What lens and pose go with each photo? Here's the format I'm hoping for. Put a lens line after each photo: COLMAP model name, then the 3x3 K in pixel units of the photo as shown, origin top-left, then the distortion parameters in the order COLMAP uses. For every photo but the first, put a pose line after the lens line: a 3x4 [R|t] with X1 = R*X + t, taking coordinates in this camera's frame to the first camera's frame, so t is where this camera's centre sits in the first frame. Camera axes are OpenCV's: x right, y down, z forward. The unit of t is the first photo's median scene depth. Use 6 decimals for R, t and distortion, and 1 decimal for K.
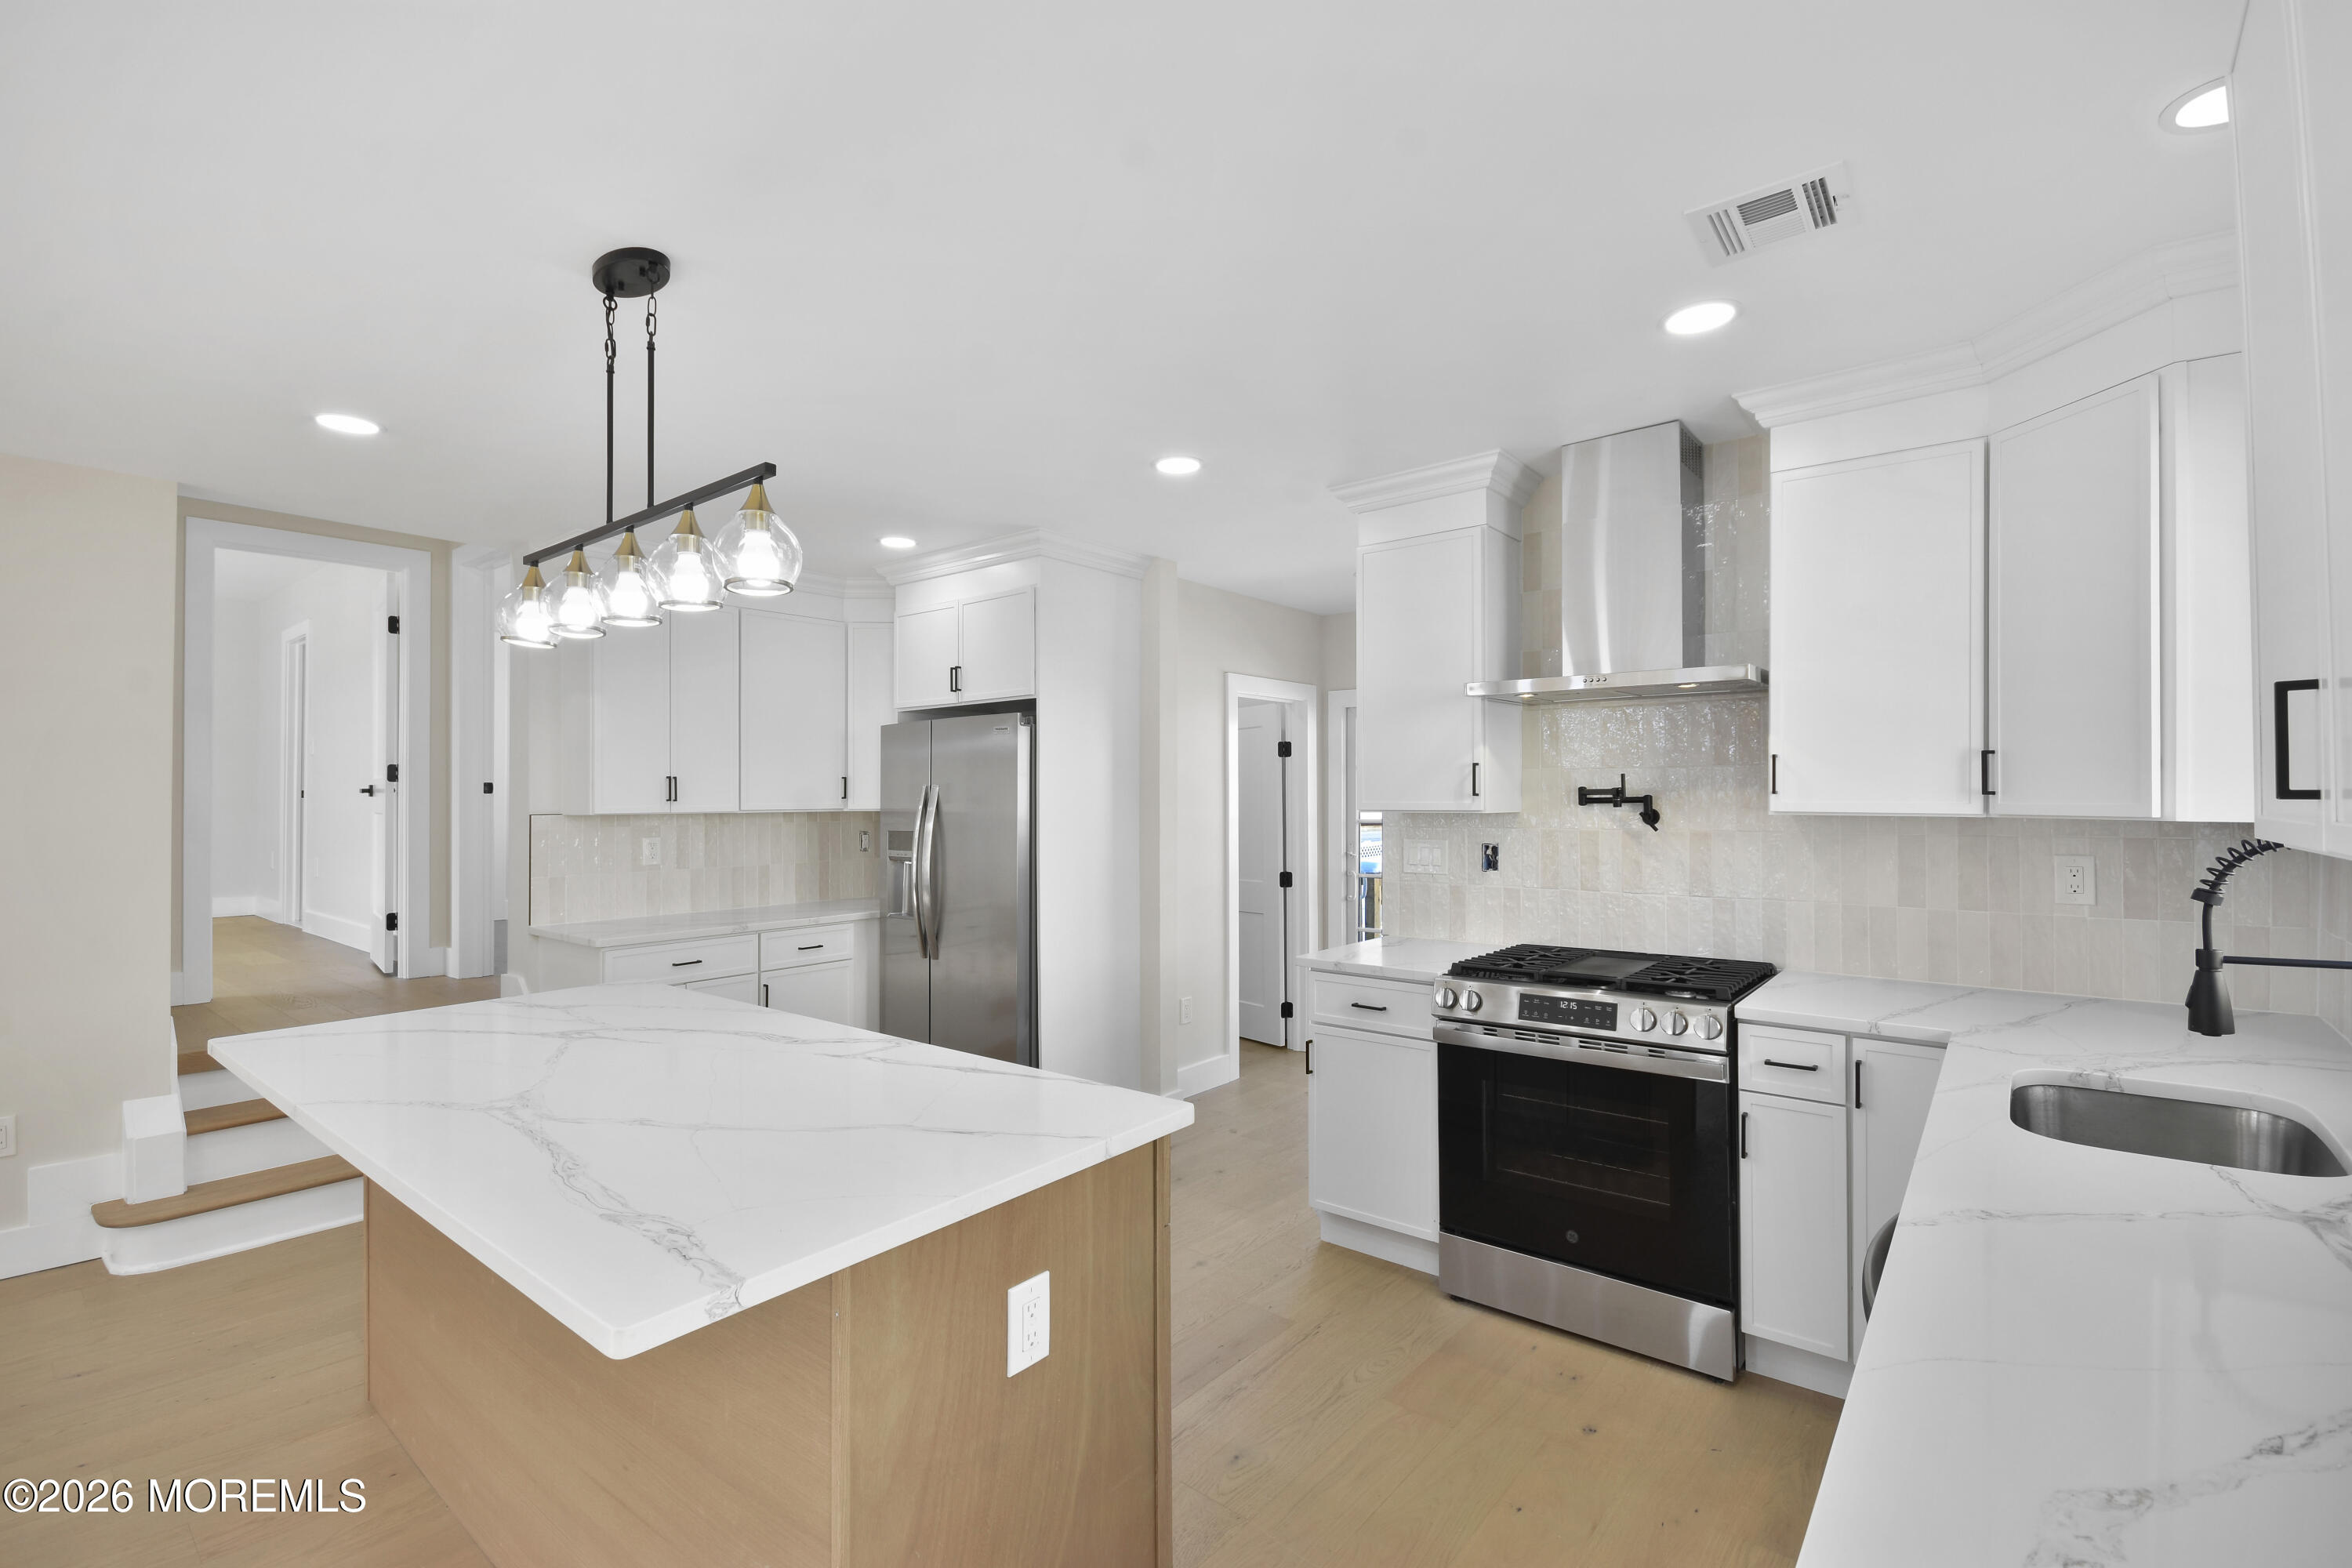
lens RADIAL K [[1064.2, 0, 1166.3], [0, 1064.2, 779.3], [0, 0, 1]] dist [0.003808, 0.000339]
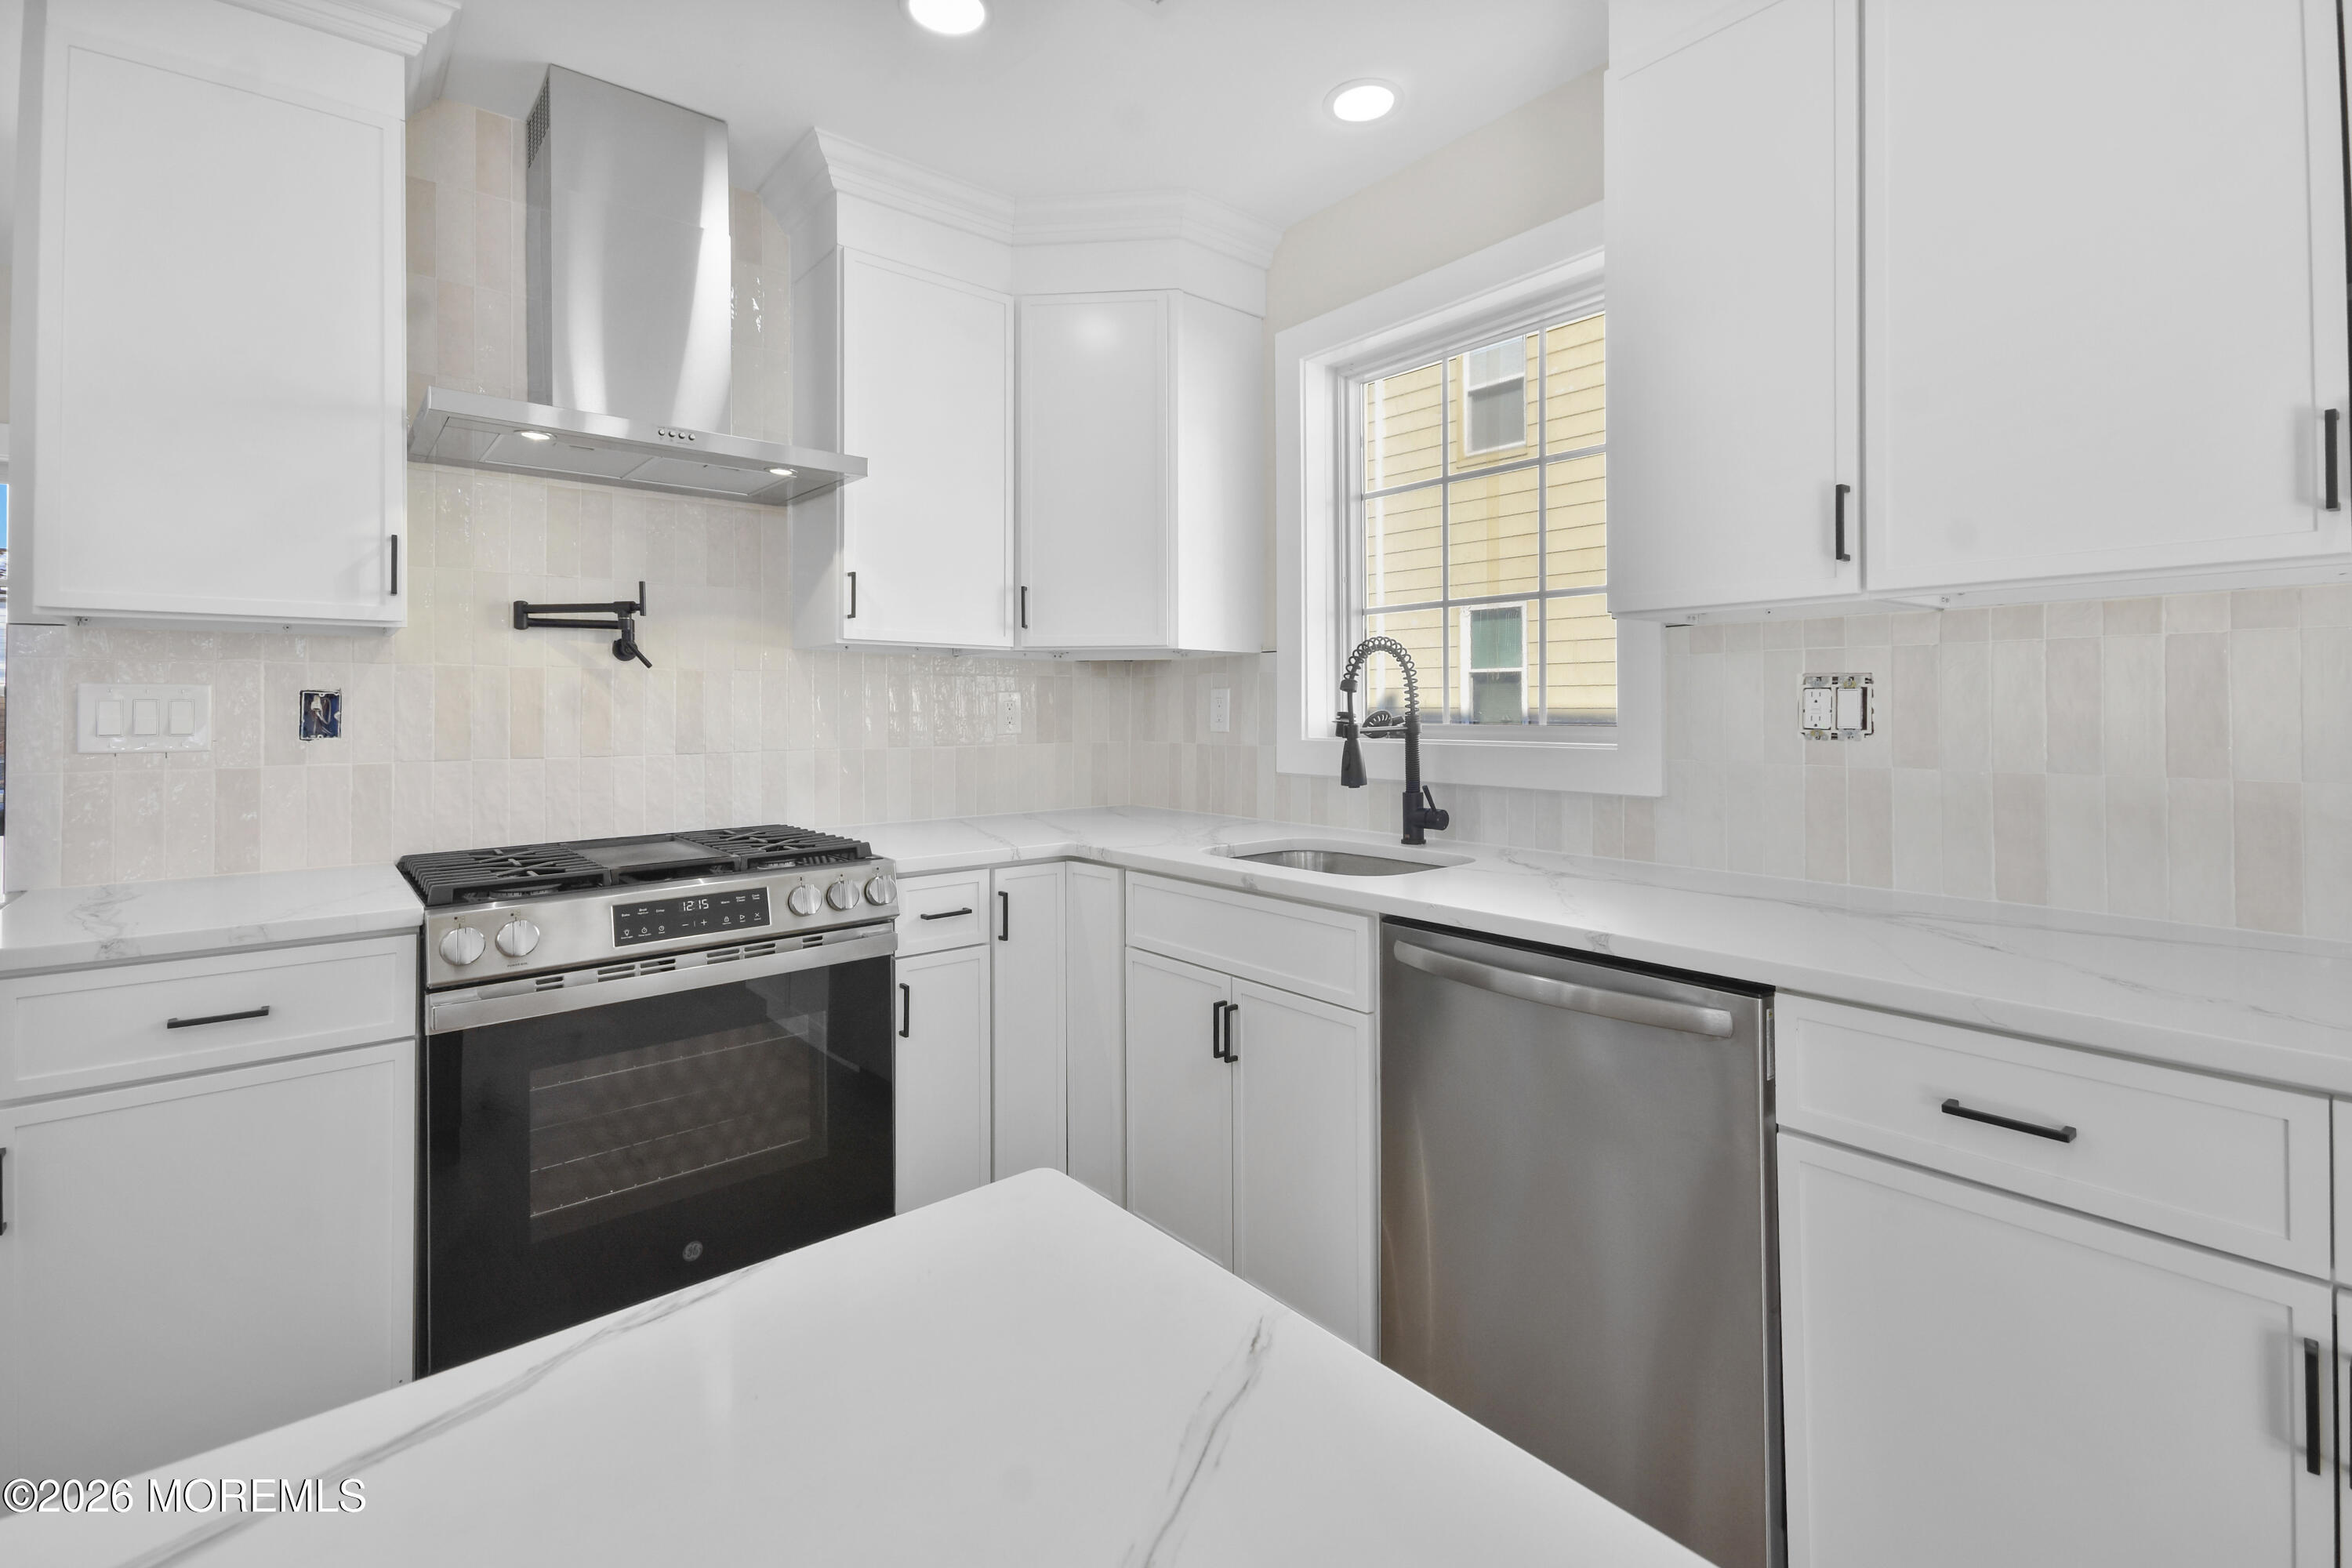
lens RADIAL K [[1064.2, 0, 1186.5], [0, 1064.2, 707.4], [0, 0, 1]] dist [0.003808, 0.000339]
pose [[0.170658, 0.008715, 0.985292, -0.227211], [-0.008603, 0.999936, -0.007355, 0.089561], [-0.985293, -0.007222, 0.170722, 0.579060]]
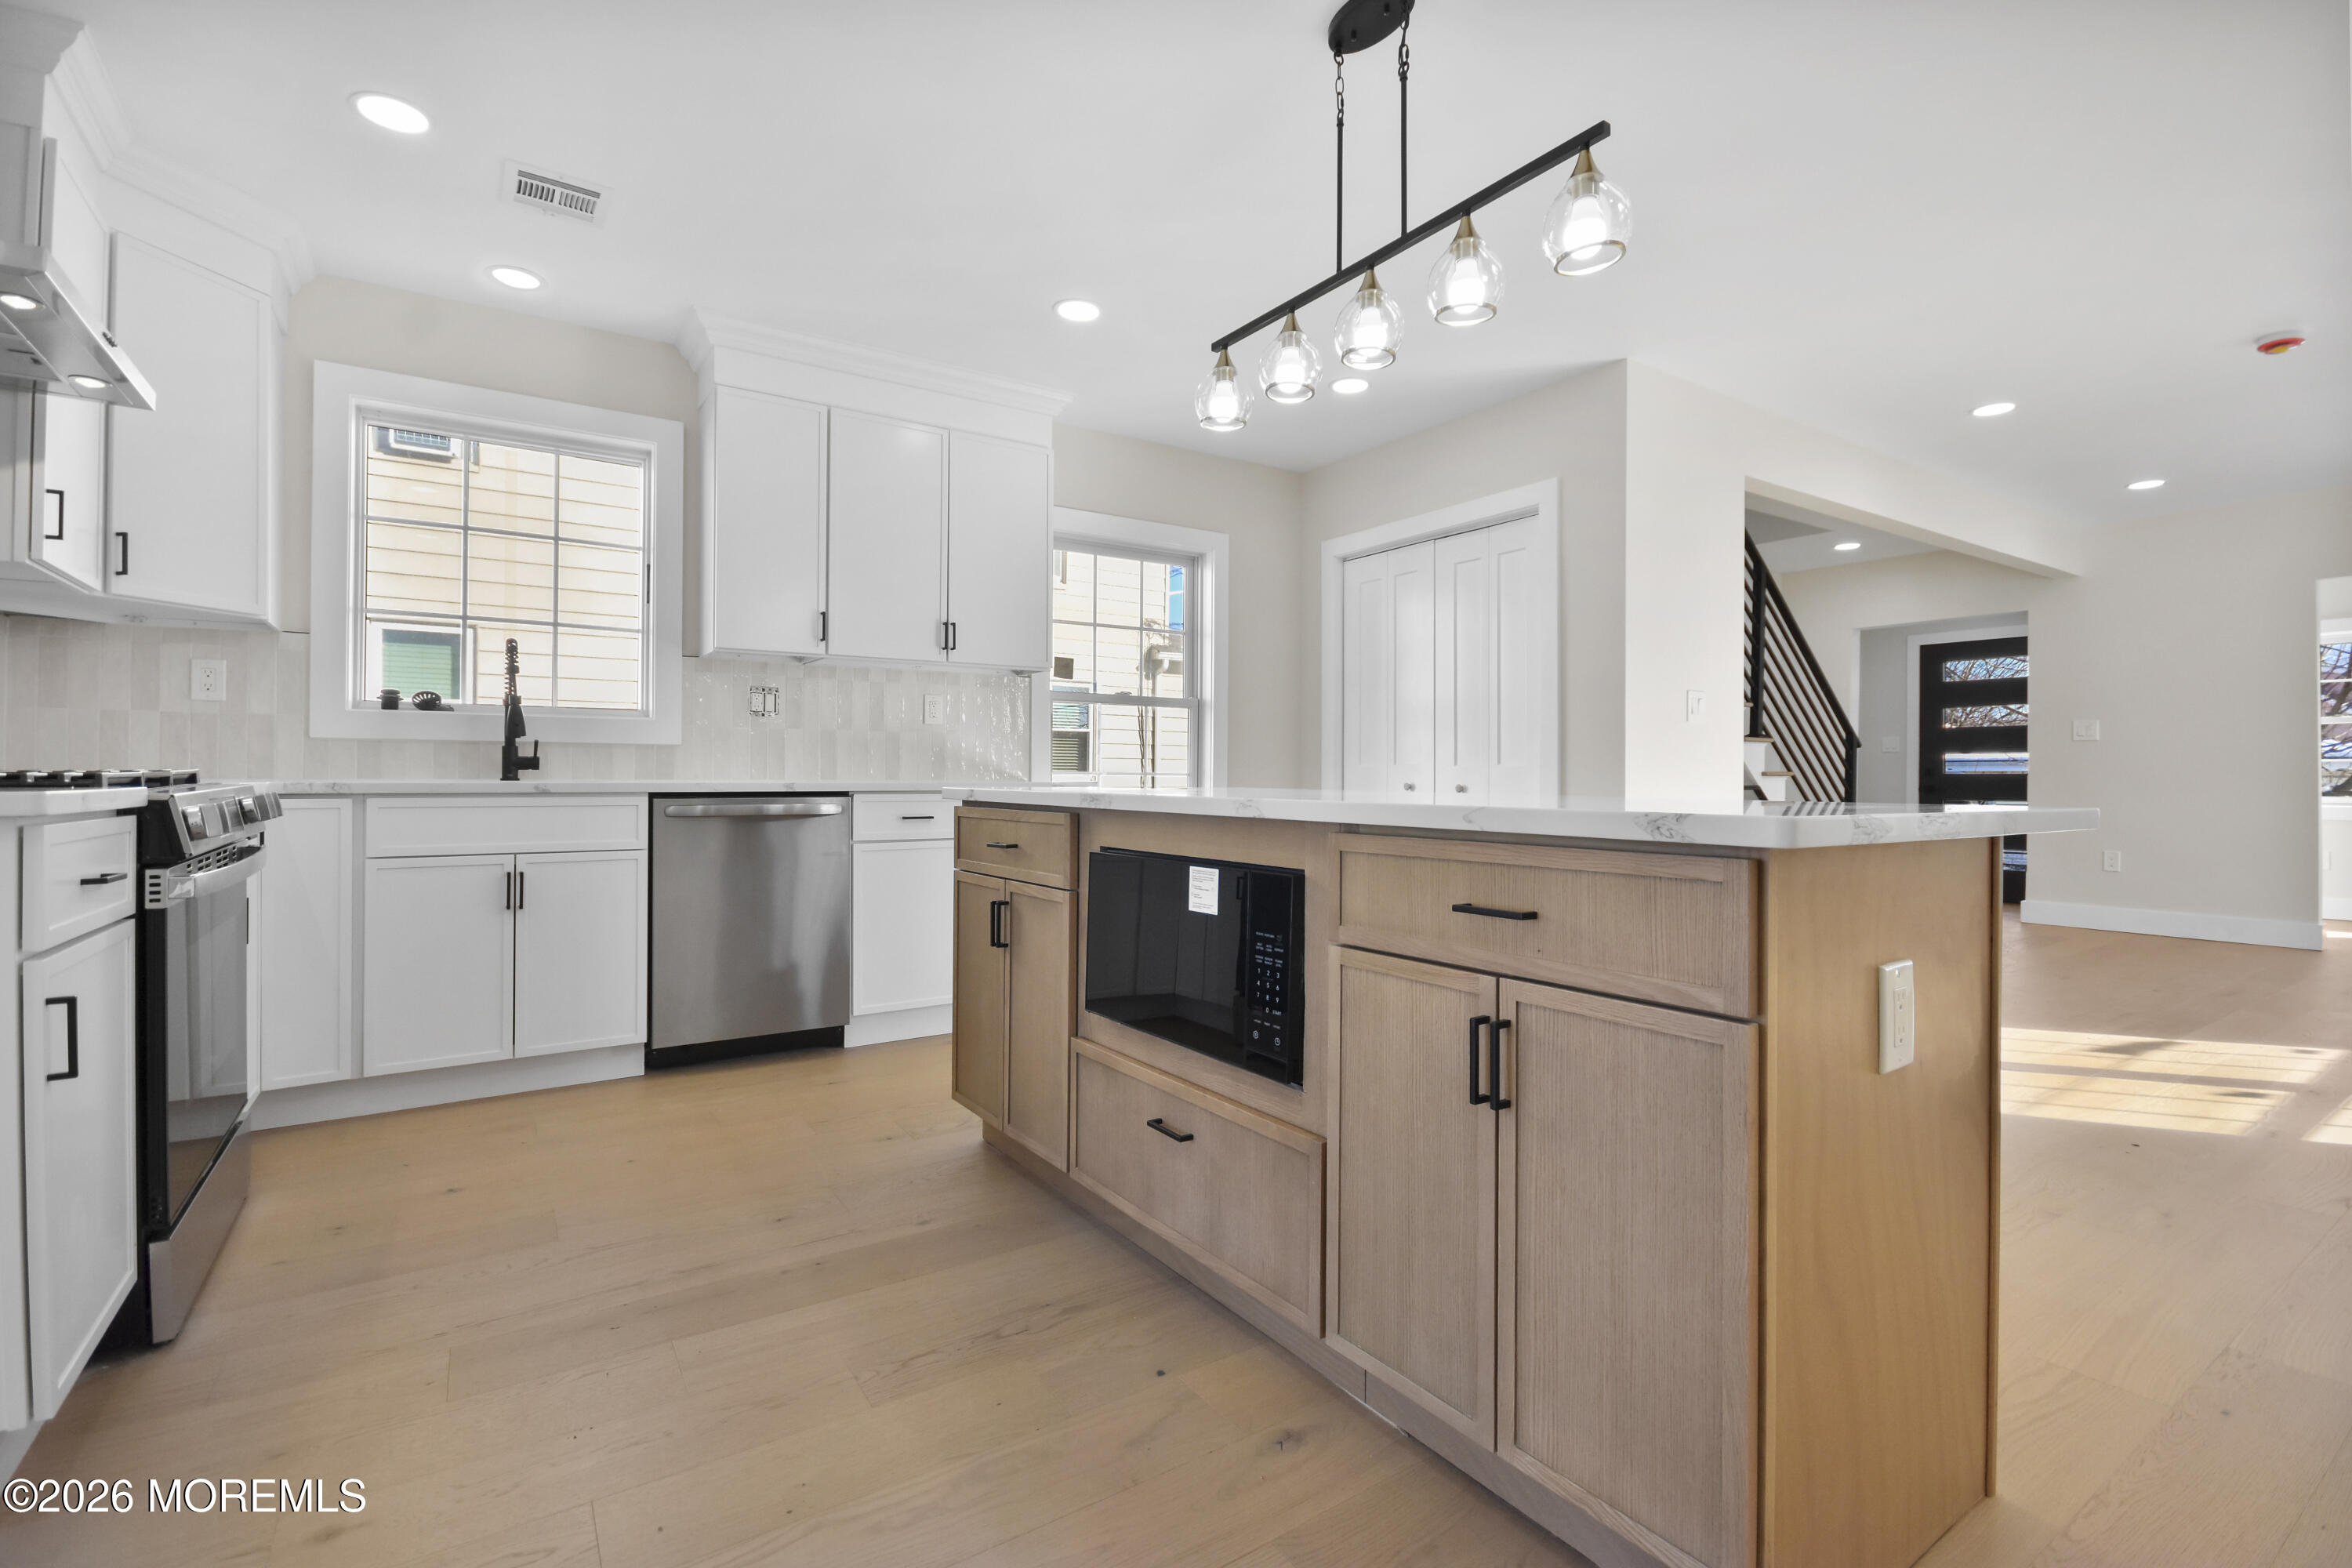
lens RADIAL K [[1064.2, 0, 1175.9], [0, 1064.2, 776.6], [0, 0, 1]] dist [0.003808, 0.000339]
pose [[-0.959629, 0.001454, 0.281264, -0.451483], [-0.001809, 0.999934, -0.011341, 0.191194], [-0.281262, -0.011392, -0.959563, 1.467192]]
